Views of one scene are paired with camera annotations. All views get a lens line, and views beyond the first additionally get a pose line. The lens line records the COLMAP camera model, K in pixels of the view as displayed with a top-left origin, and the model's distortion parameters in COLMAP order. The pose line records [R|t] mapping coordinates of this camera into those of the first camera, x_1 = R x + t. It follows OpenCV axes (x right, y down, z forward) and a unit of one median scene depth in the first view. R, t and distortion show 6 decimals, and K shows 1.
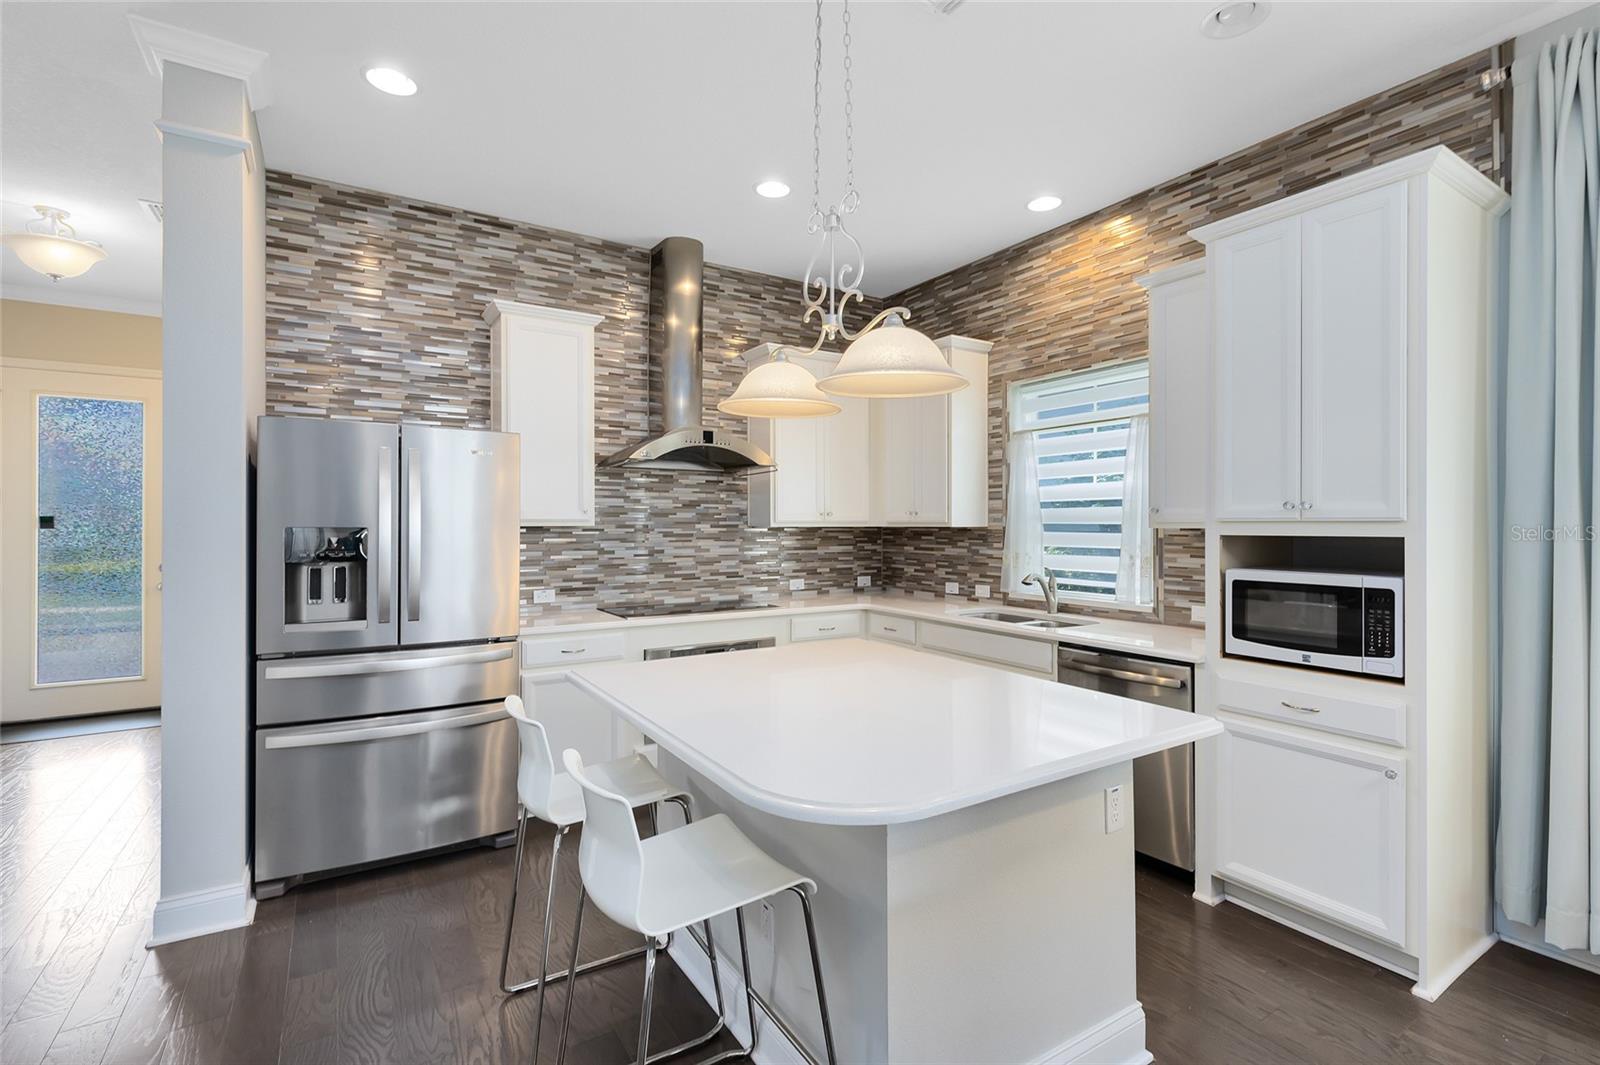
lens RADIAL K [[726.3, 0, 799.1], [0, 726.3, 524.2], [0, 0, 1]] dist [-0.001474, 0.003003]
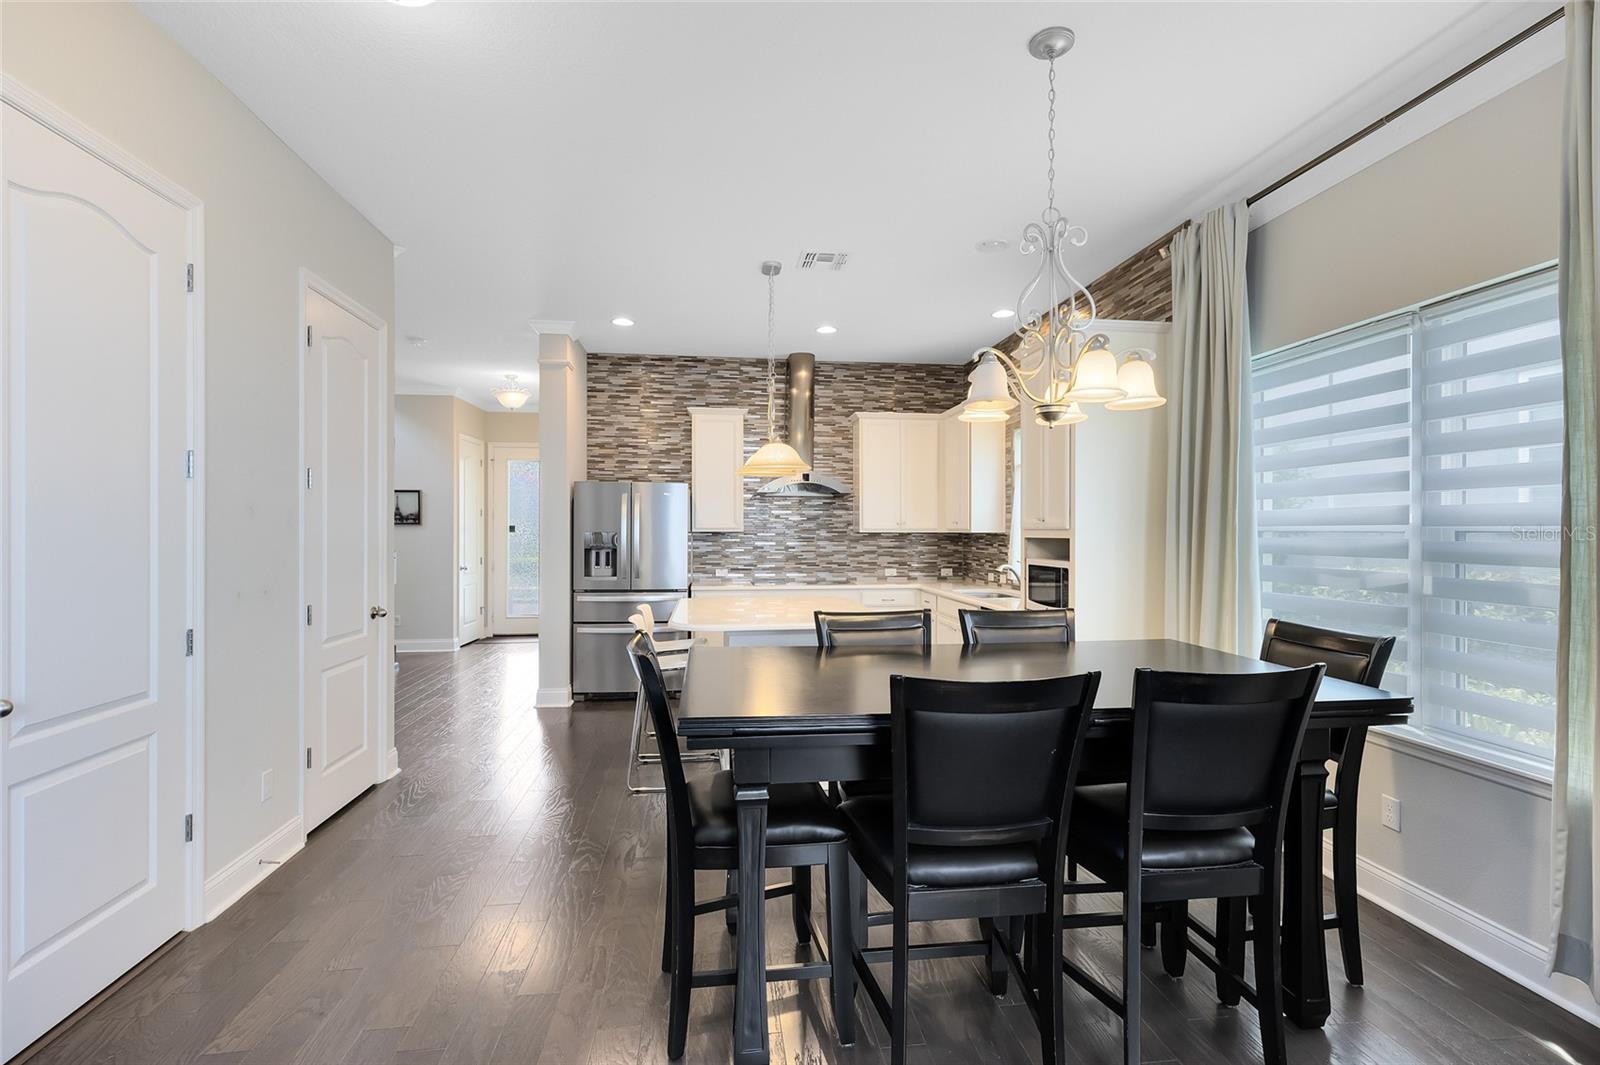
lens RADIAL K [[726.3, 0, 797.8], [0, 726.3, 530.1], [0, 0, 1]] dist [-0.001474, 0.003003]
pose [[0.904372, -0.000214, -0.426745, 0.579183], [-0.000501, 0.999999, -0.001563, 0.001191], [0.426745, 0.001627, 0.904370, -0.504600]]
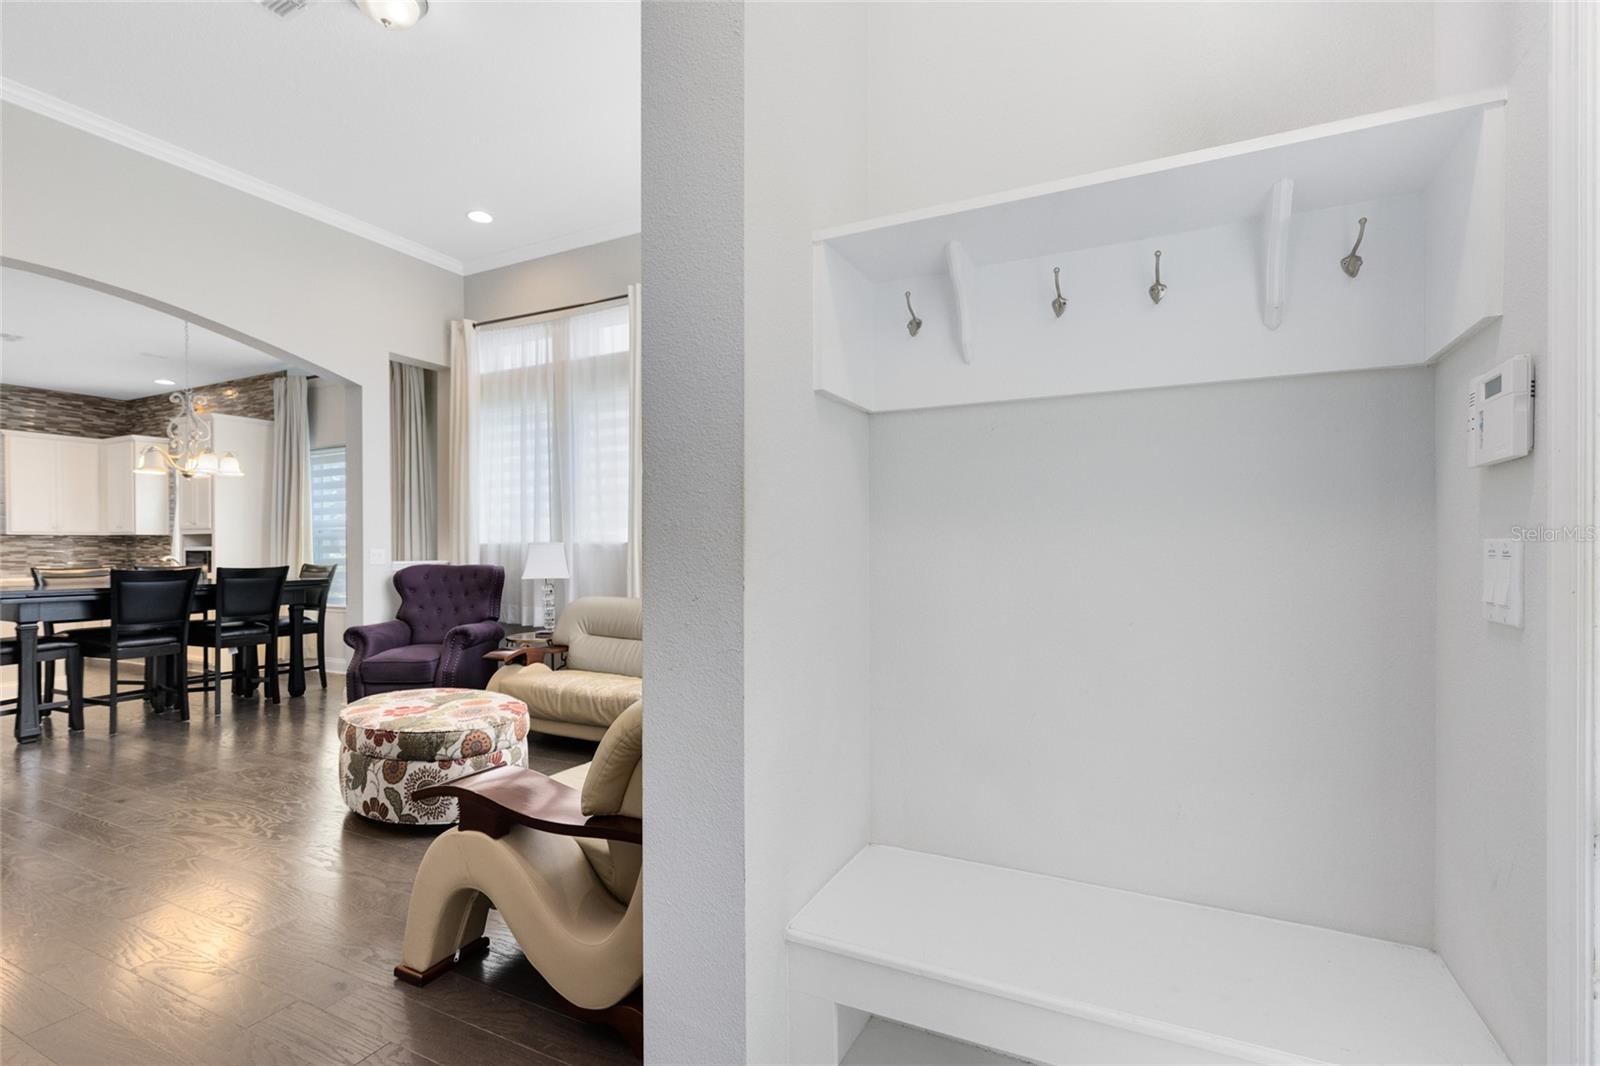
lens RADIAL K [[726.3, 0, 799.7], [0, 726.3, 545.5], [0, 0, 1]] dist [-0.001474, 0.003003]
pose [[0.855751, -0.006428, 0.517348, 0.809785], [0.006928, 0.999976, 0.000964, 0.049278], [-0.517341, 0.002760, 0.855775, -1.755142]]
